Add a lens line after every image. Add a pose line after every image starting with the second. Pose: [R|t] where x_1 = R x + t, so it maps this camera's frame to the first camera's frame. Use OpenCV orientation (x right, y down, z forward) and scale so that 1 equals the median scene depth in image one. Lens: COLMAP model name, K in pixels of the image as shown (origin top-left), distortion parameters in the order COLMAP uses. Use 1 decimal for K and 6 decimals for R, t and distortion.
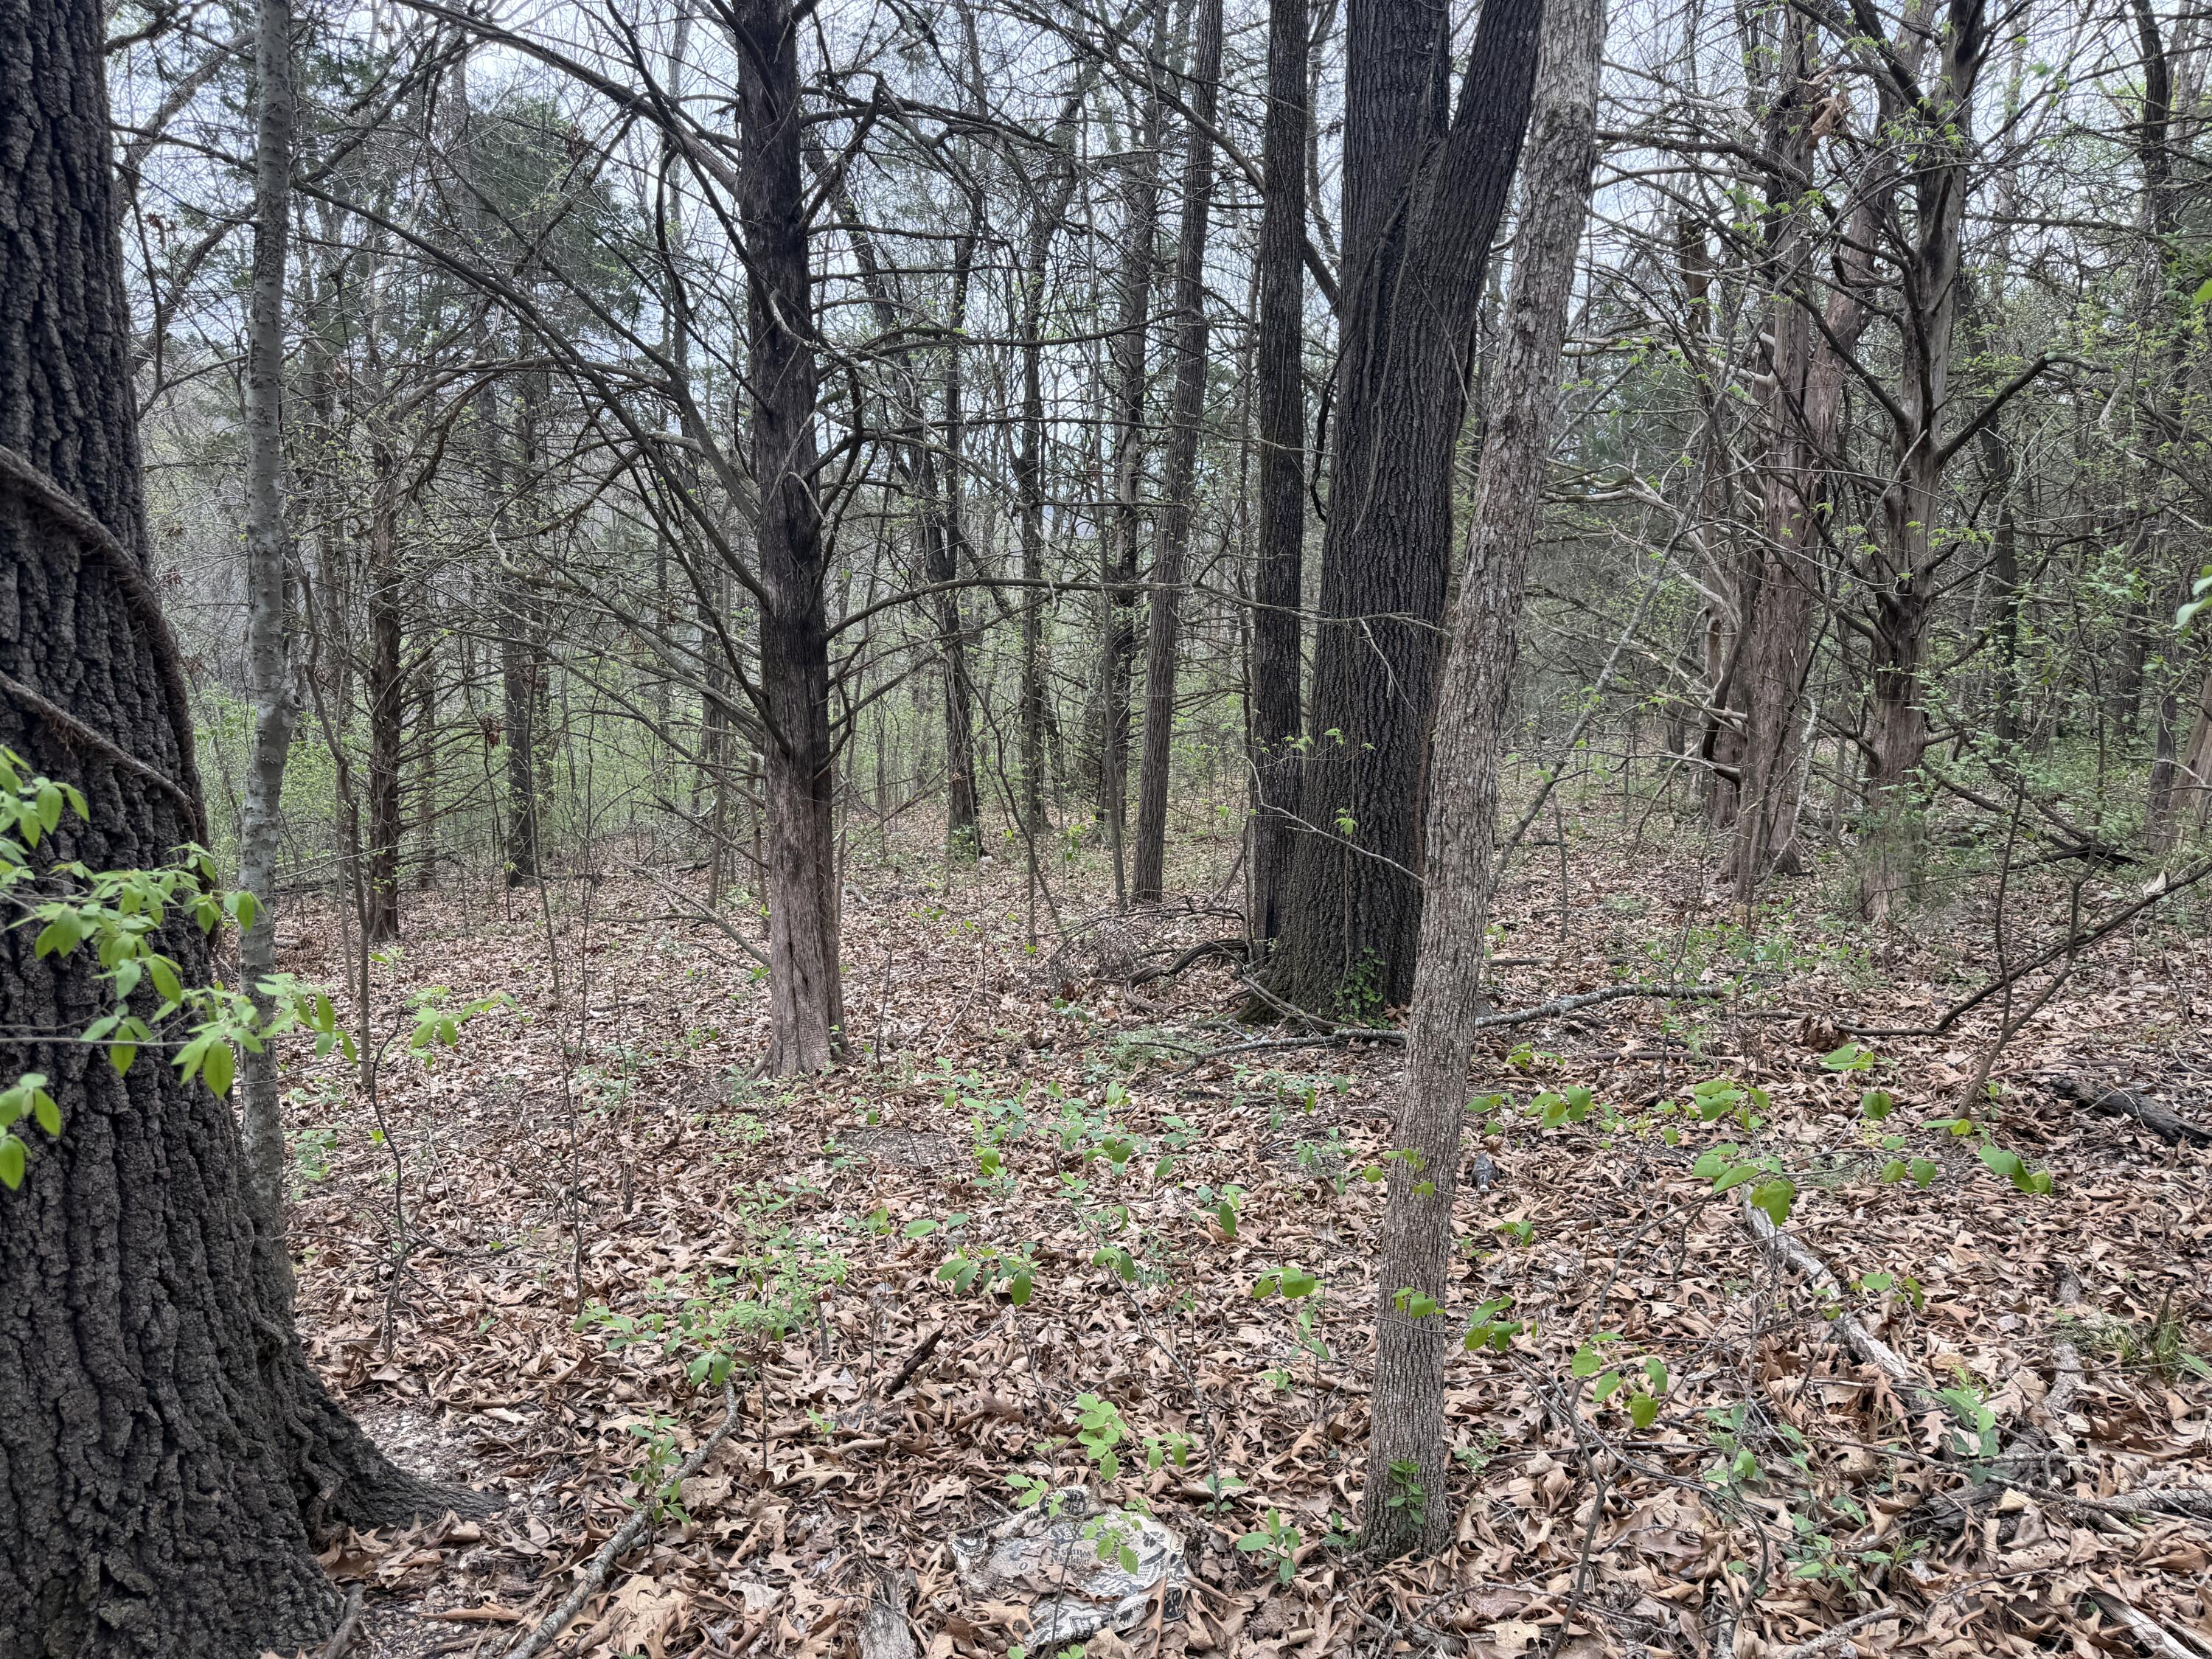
lens RADIAL K [[1532.7, 0, 1115.9], [0, 1532.7, 813.5], [0, 0, 1]] dist [0.085397, -0.137228]
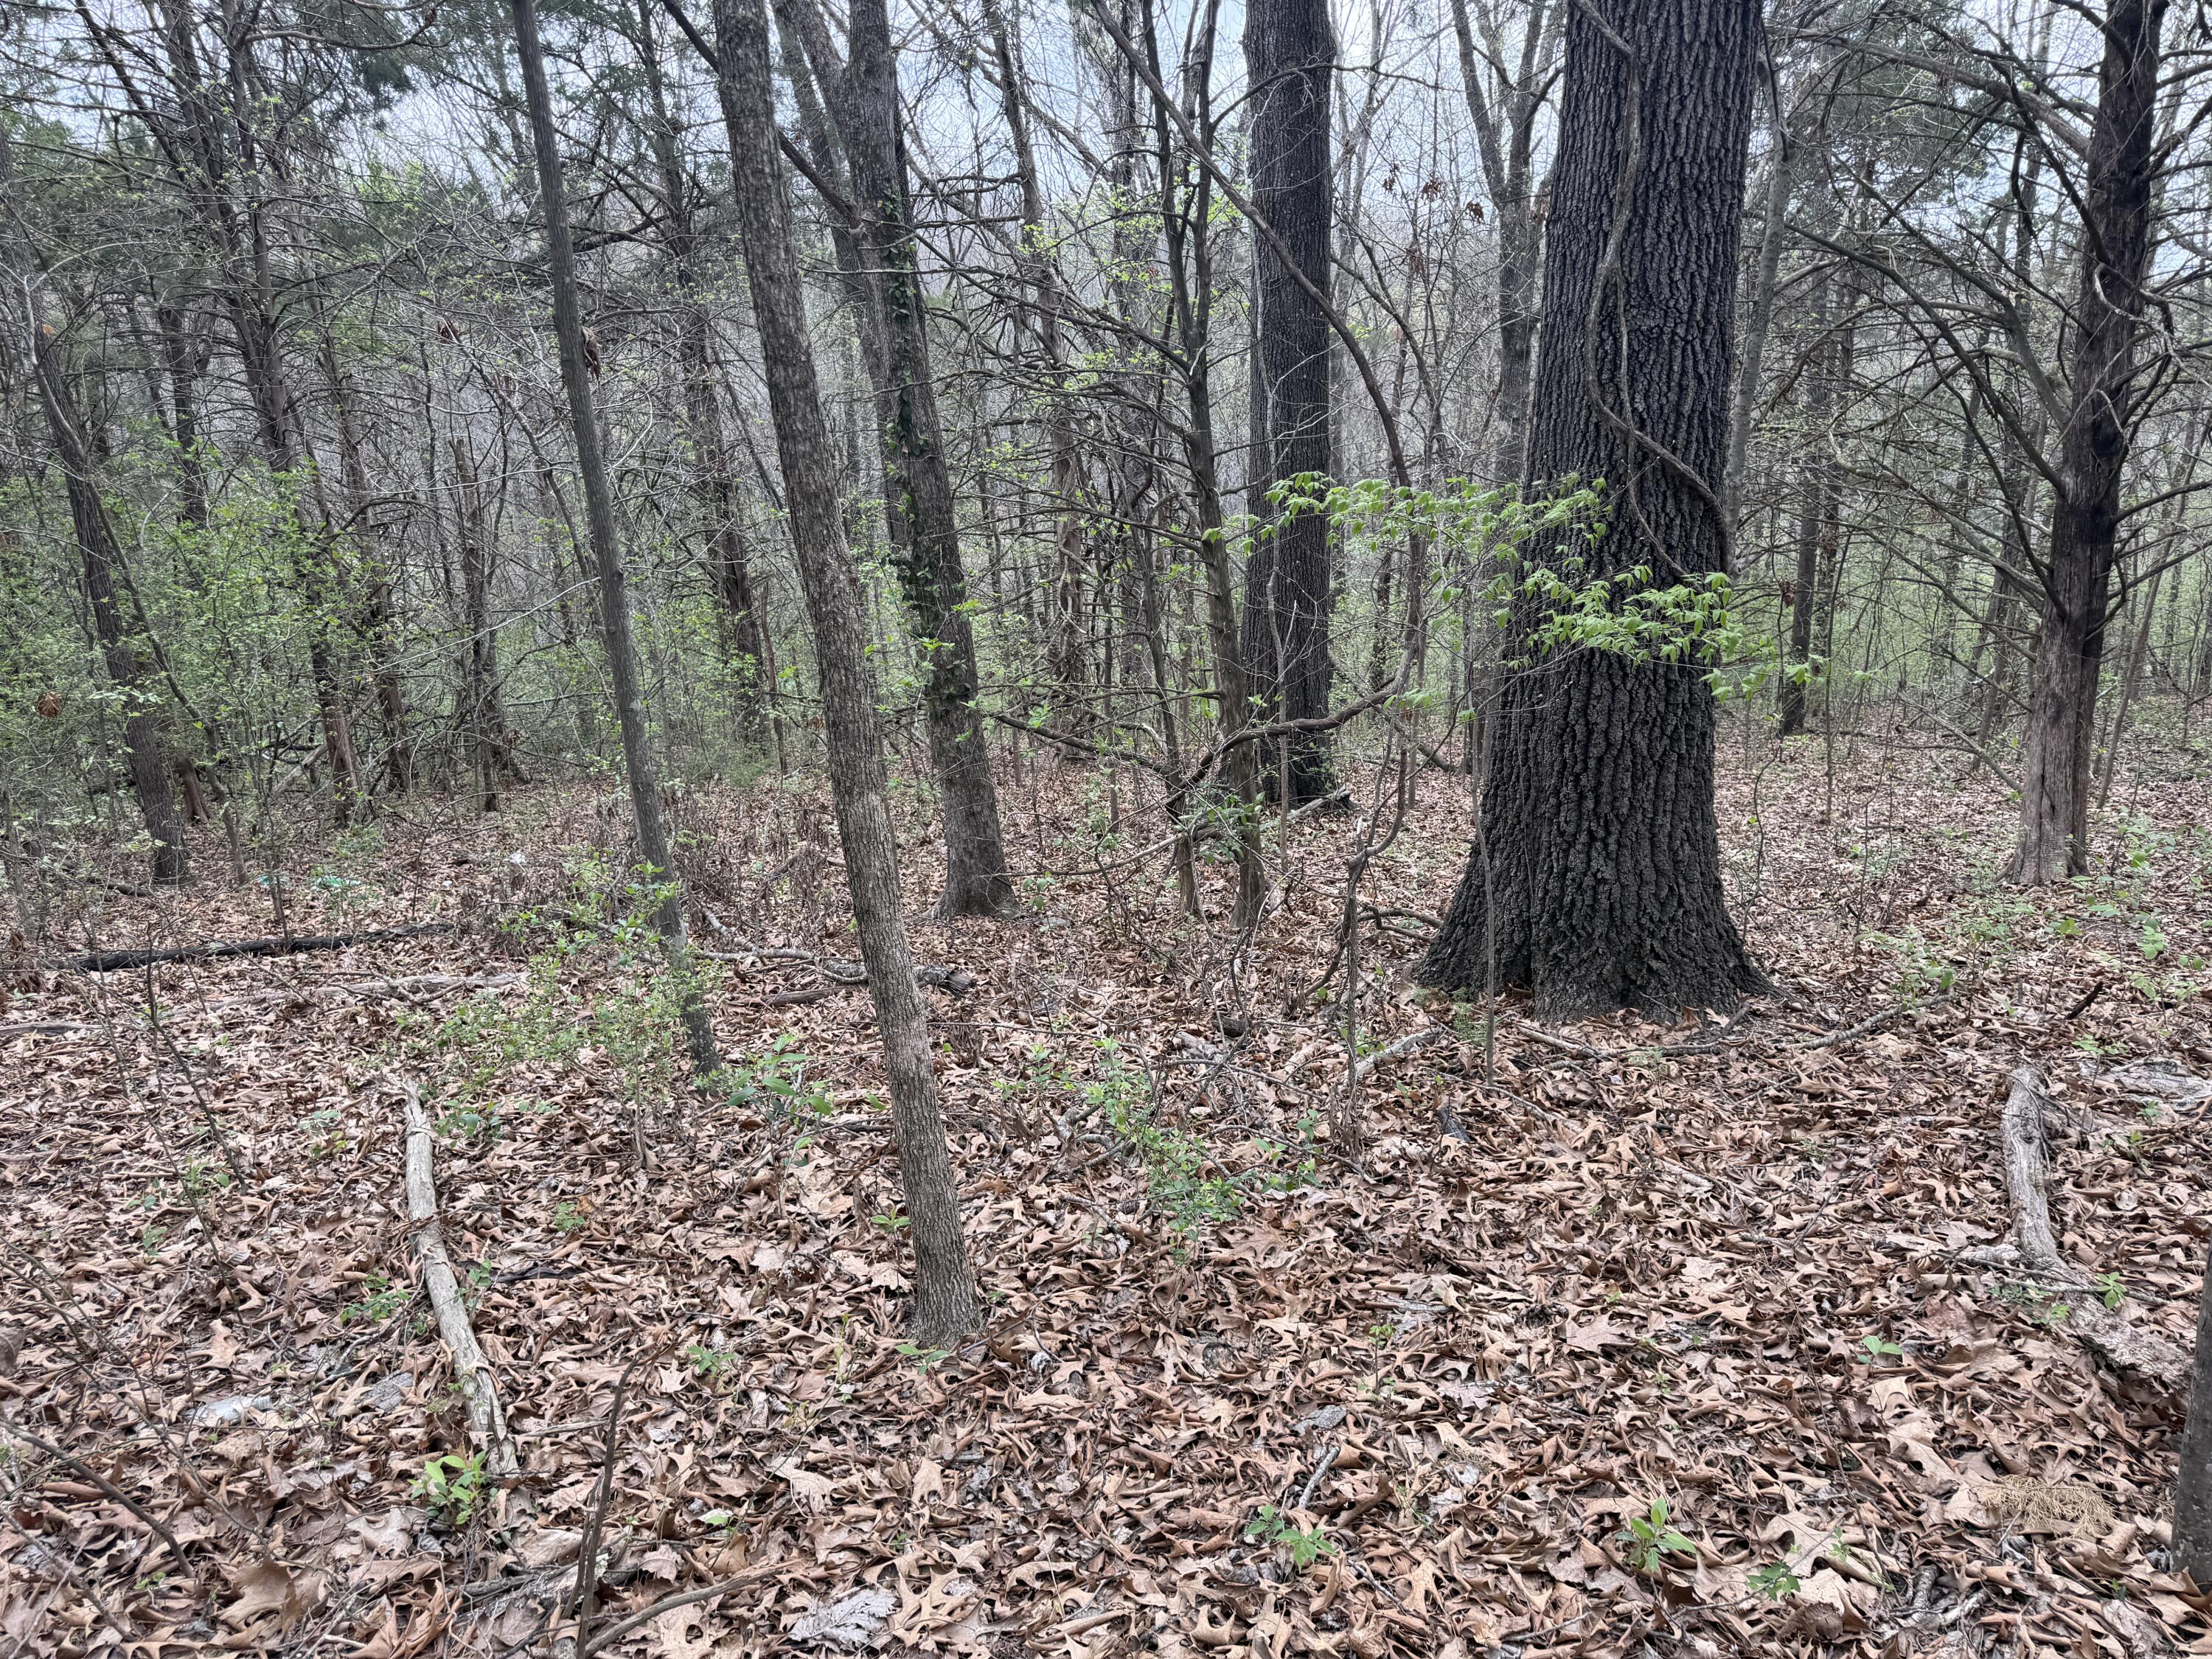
lens RADIAL K [[1652.0, 0, 1070.7], [0, 1652.0, 820.6], [0, 0, 1]] dist [-0.003447, -0.000651]
pose [[0.718888, 0.139291, -0.681027, 0.134316], [-0.083717, 0.989936, 0.114101, 0.037579], [0.690066, -0.025013, 0.723314, -0.494423]]
